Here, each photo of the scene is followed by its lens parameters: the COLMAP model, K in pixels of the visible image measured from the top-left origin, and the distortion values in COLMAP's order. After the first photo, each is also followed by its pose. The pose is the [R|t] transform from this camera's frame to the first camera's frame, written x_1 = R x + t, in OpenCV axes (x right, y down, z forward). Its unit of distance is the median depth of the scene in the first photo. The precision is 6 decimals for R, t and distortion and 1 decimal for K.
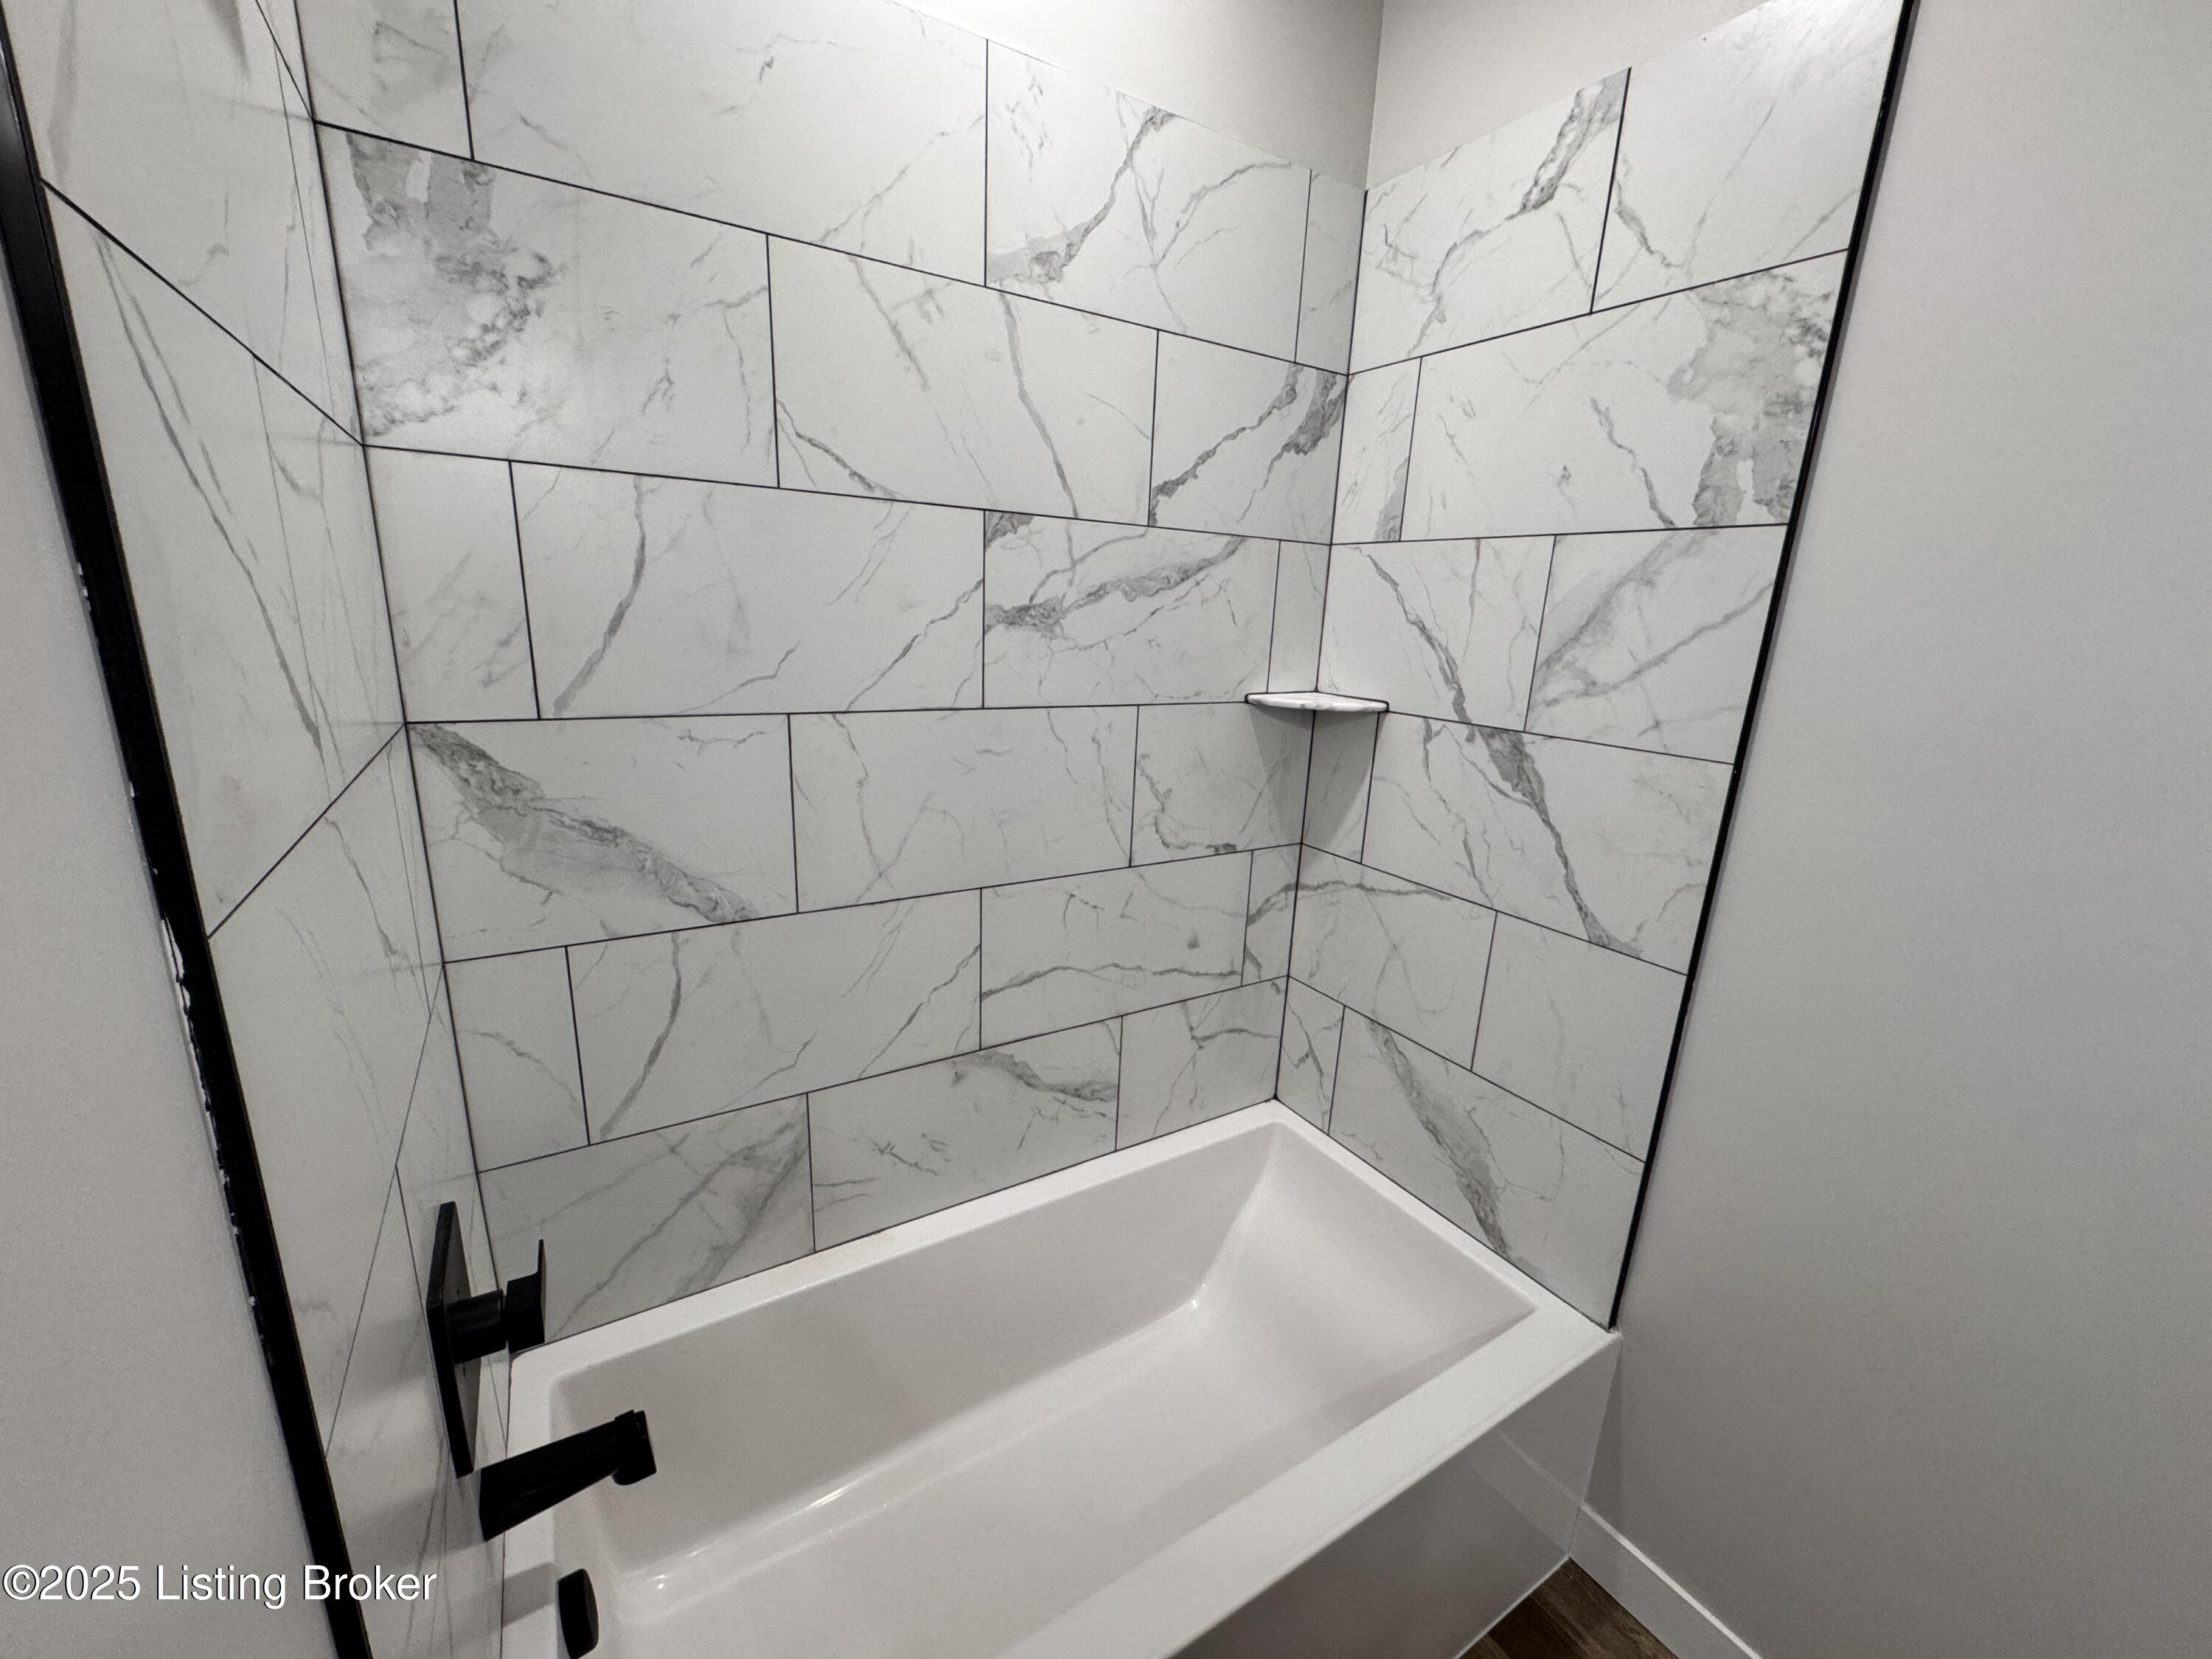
lens RADIAL K [[878.0, 0, 1100.0], [0, 878.0, 828.2], [0, 0, 1]] dist [-0.001996, 0.000241]
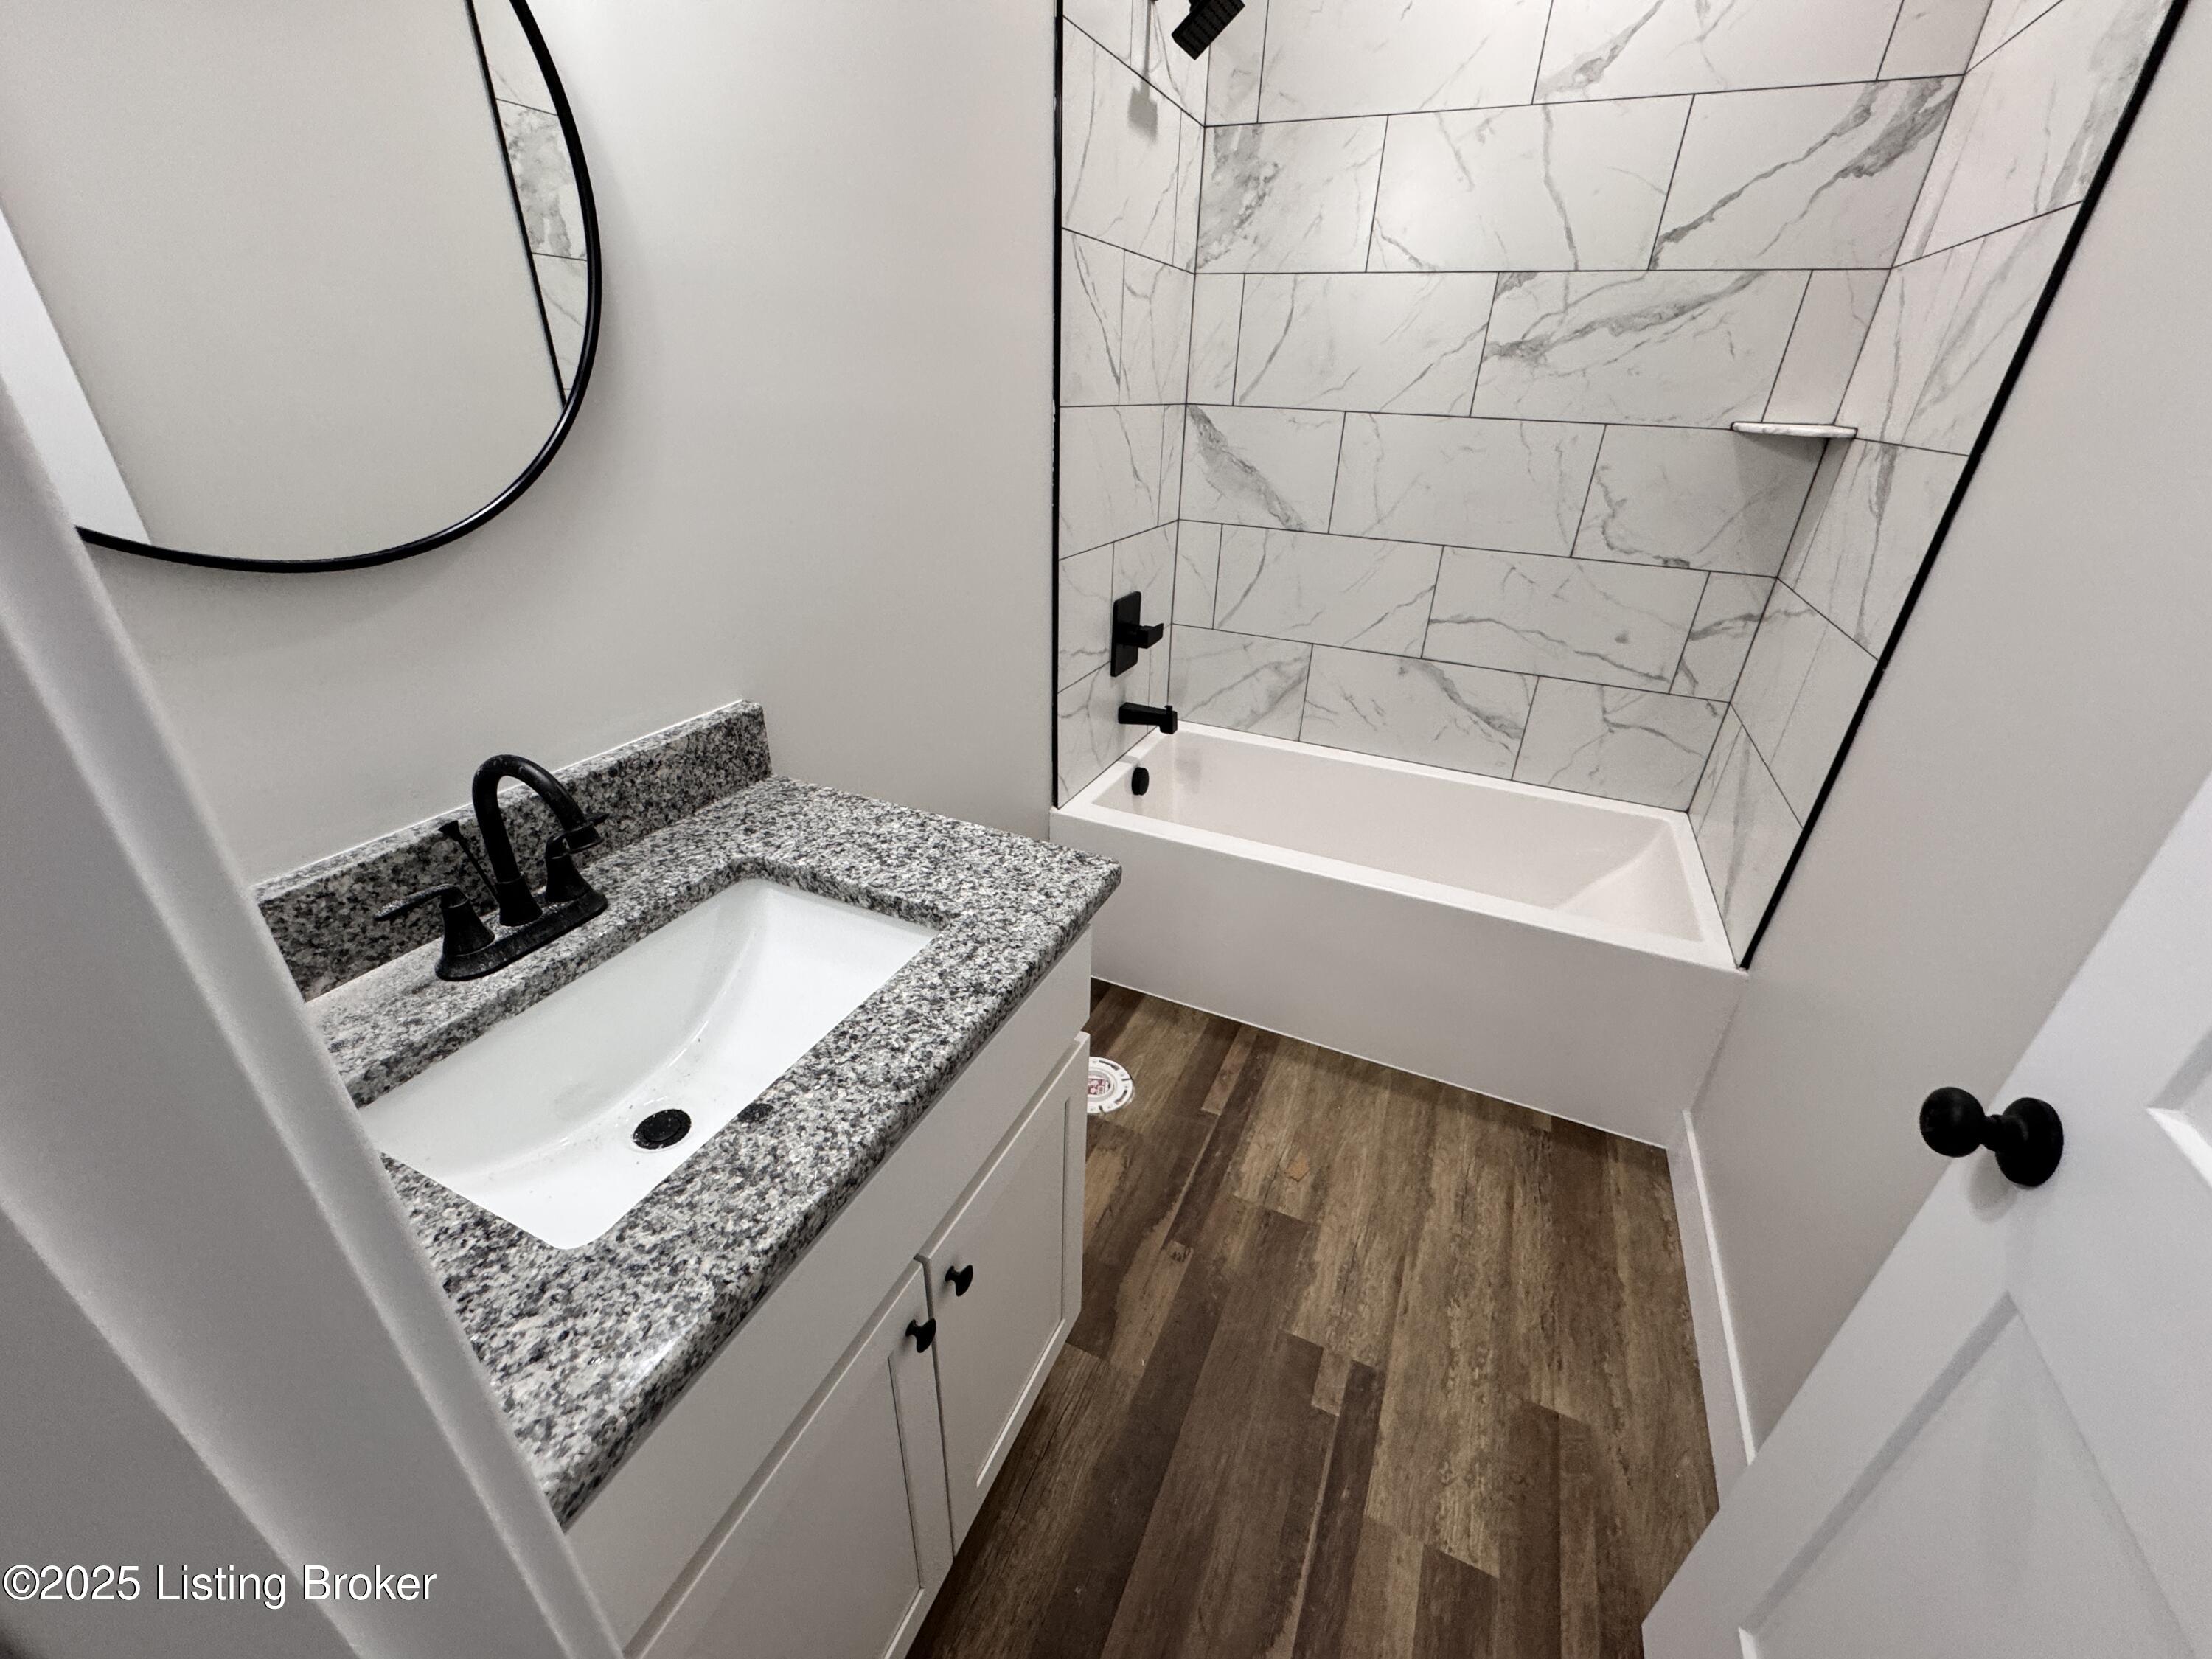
lens RADIAL K [[878.0, 0, 1102.3], [0, 878.0, 826.2], [0, 0, 1]] dist [-0.001996, 0.000241]
pose [[0.554291, 0.358518, -0.751150, 0.854801], [-0.213627, 0.933522, 0.287923, 0.210247], [0.804441, 0.000872, 0.594032, -0.389503]]
